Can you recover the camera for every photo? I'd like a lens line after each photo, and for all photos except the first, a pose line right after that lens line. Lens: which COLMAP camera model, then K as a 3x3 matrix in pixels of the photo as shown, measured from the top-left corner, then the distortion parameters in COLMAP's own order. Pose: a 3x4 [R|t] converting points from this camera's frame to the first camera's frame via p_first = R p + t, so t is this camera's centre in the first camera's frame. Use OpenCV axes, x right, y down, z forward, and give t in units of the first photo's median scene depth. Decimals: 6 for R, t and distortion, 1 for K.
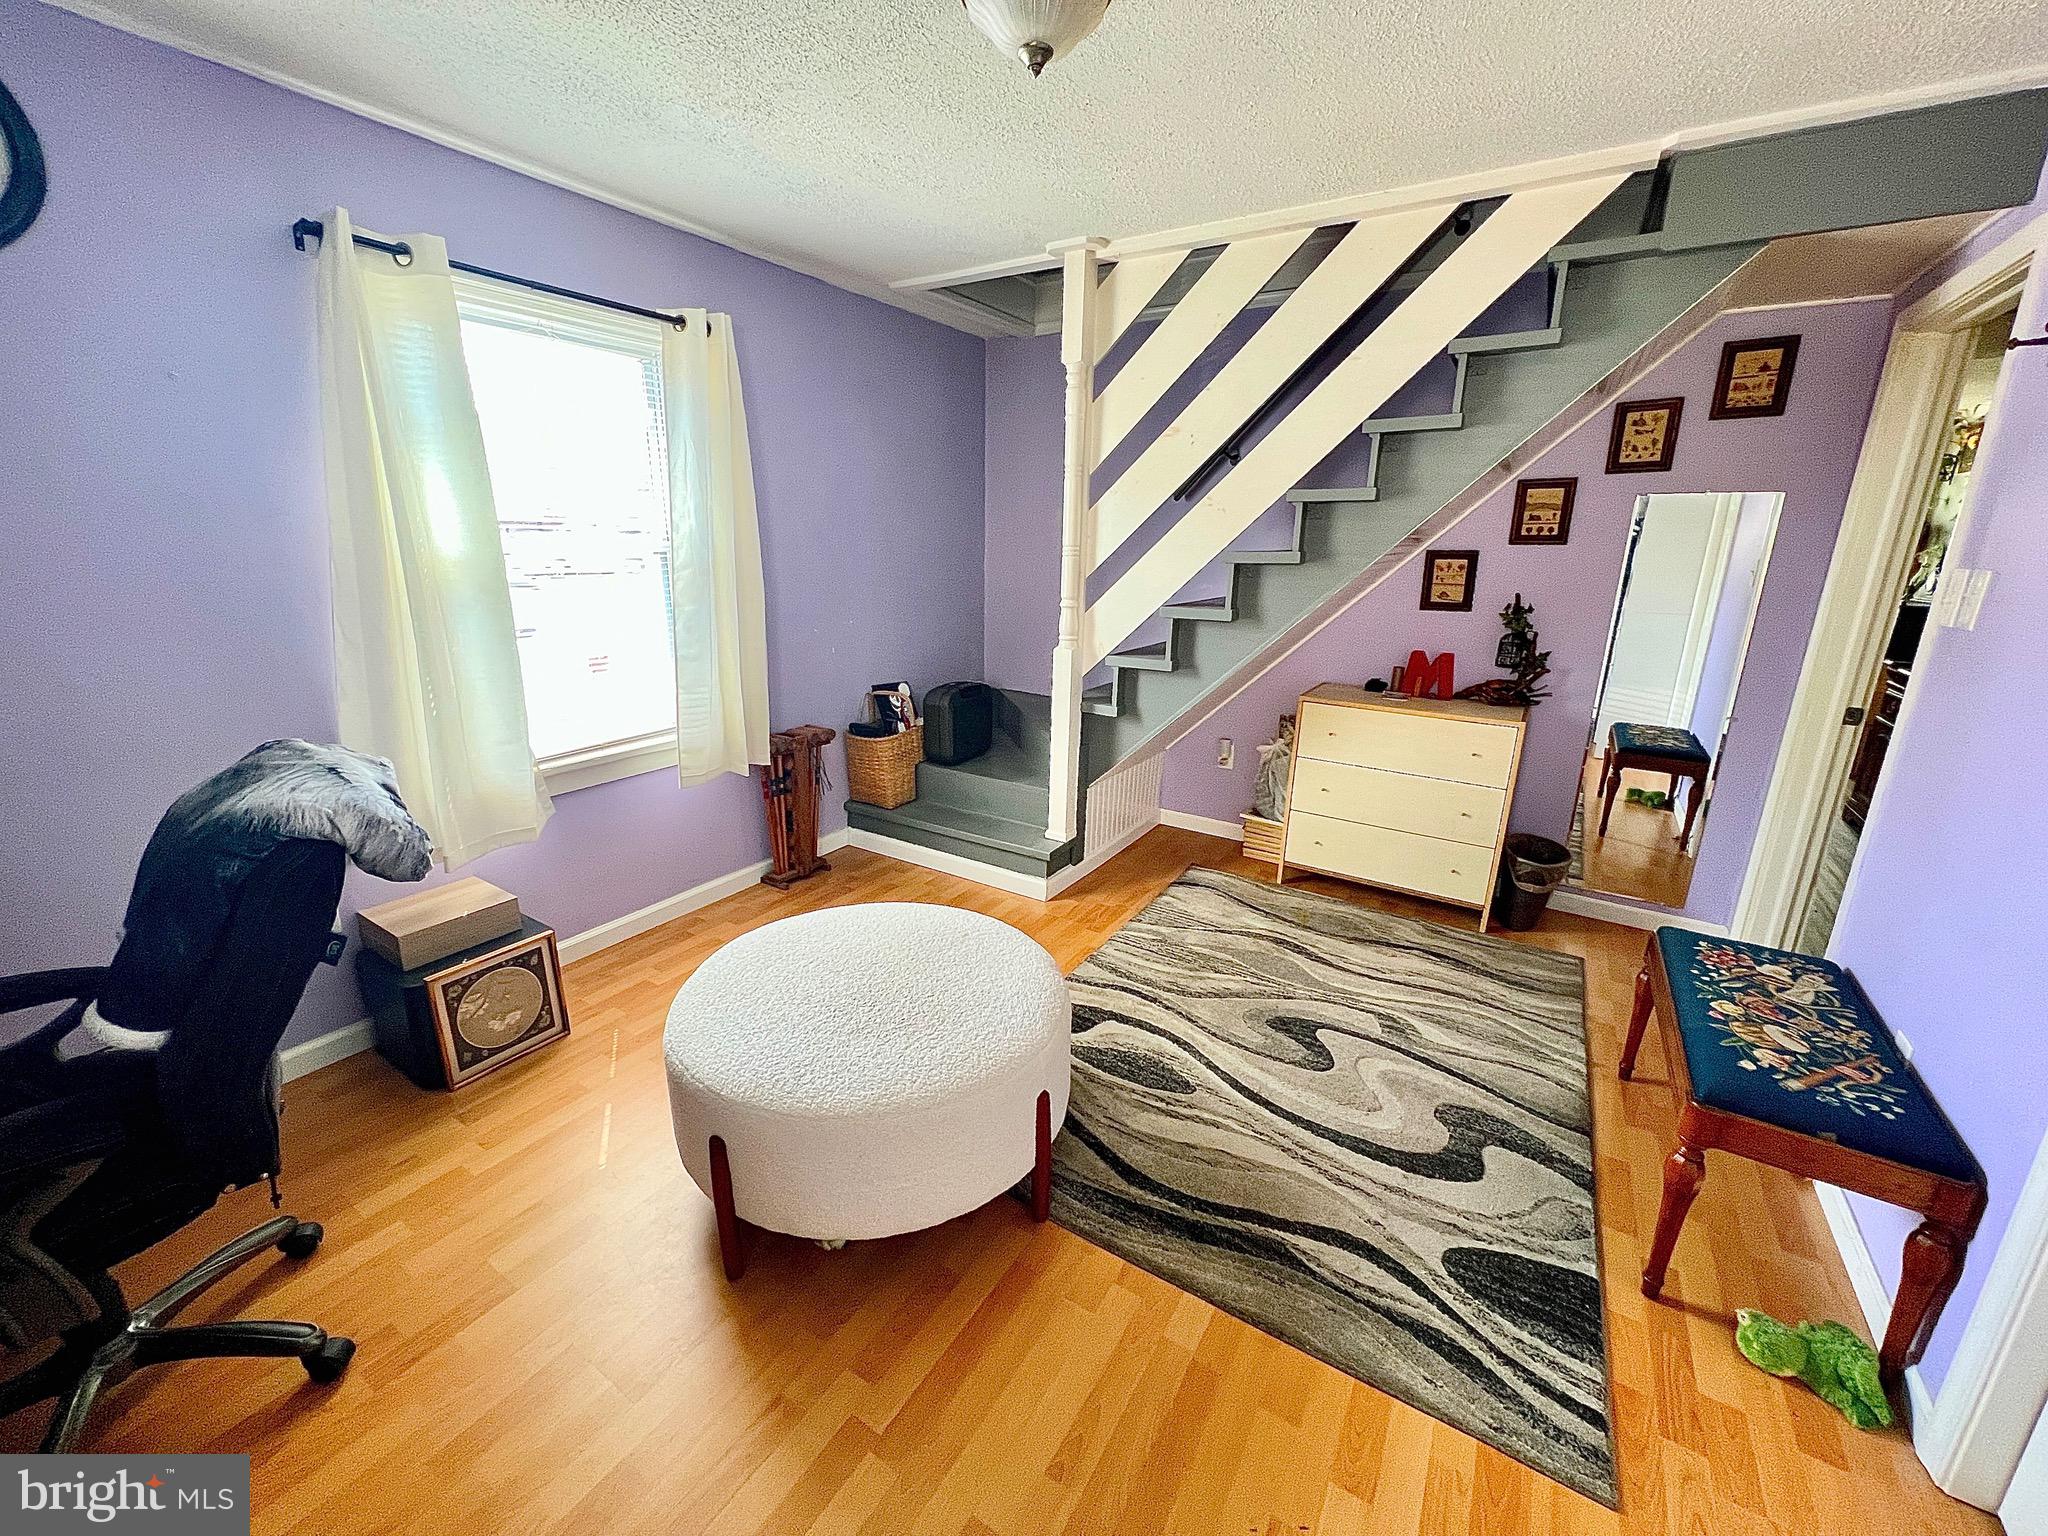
lens RADIAL K [[818.8, 0, 1018.9], [0, 818.8, 762.5], [0, 0, 1]] dist [-0.003168, -0.000083]
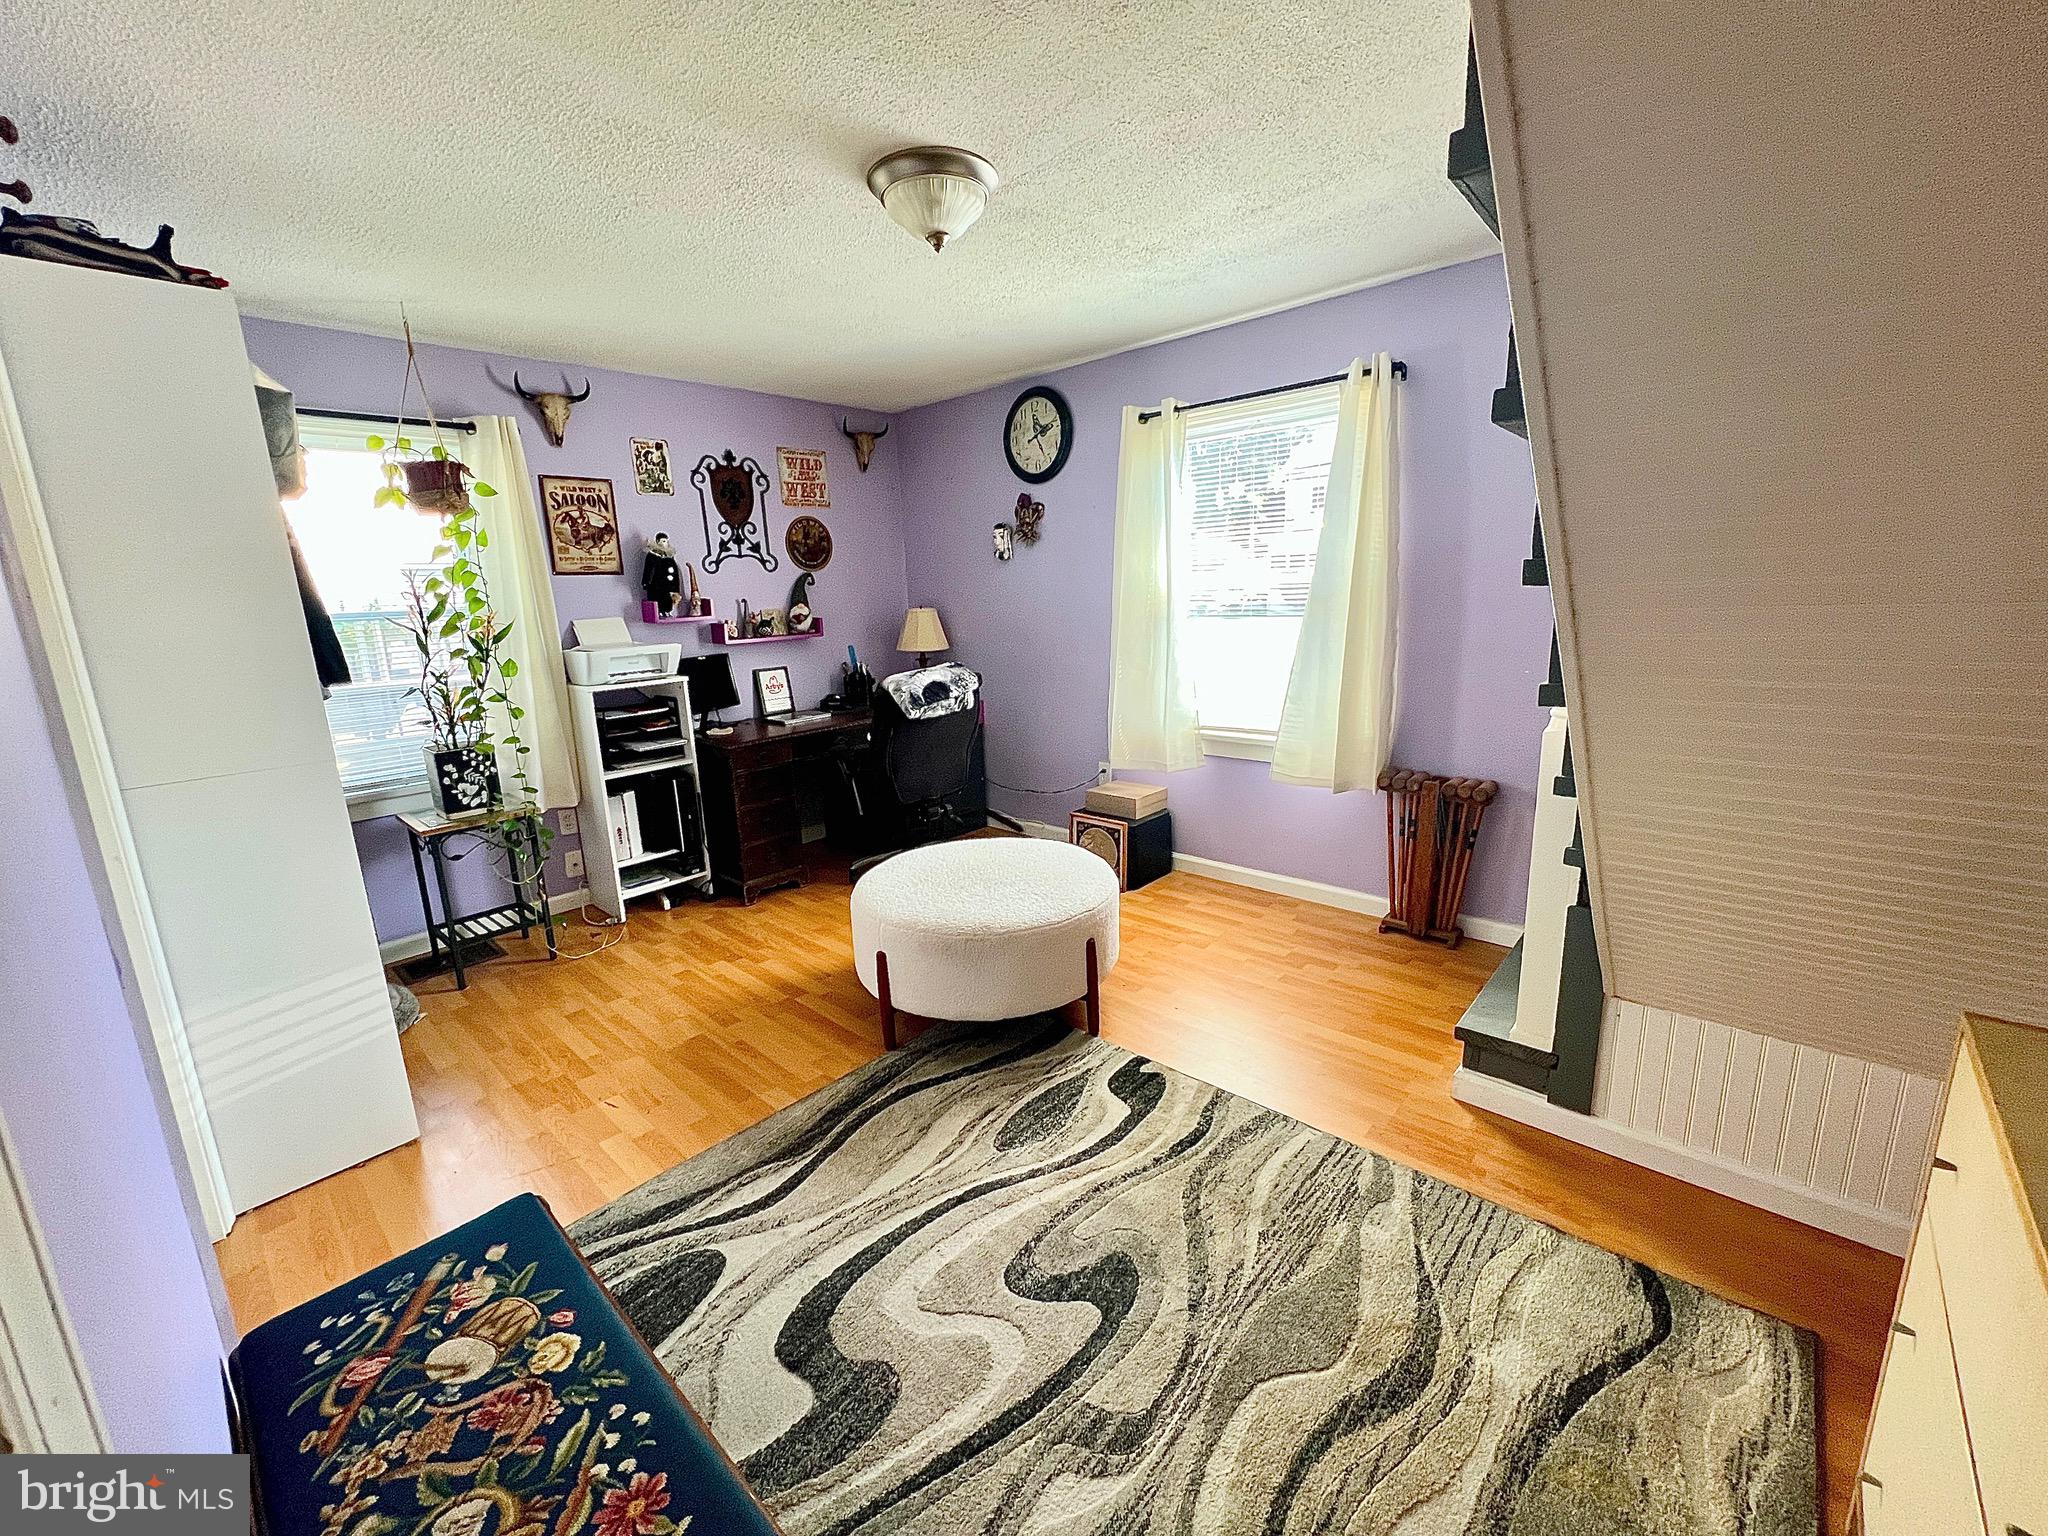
lens RADIAL K [[818.8, 0, 1018.9], [0, 818.8, 762.5], [0, 0, 1]] dist [-0.003168, -0.000083]
pose [[-0.170342, 0.197884, -0.965311, 1.107243], [-0.230630, 0.944412, 0.234297, -0.260494], [0.958015, 0.262540, -0.115235, 1.093684]]
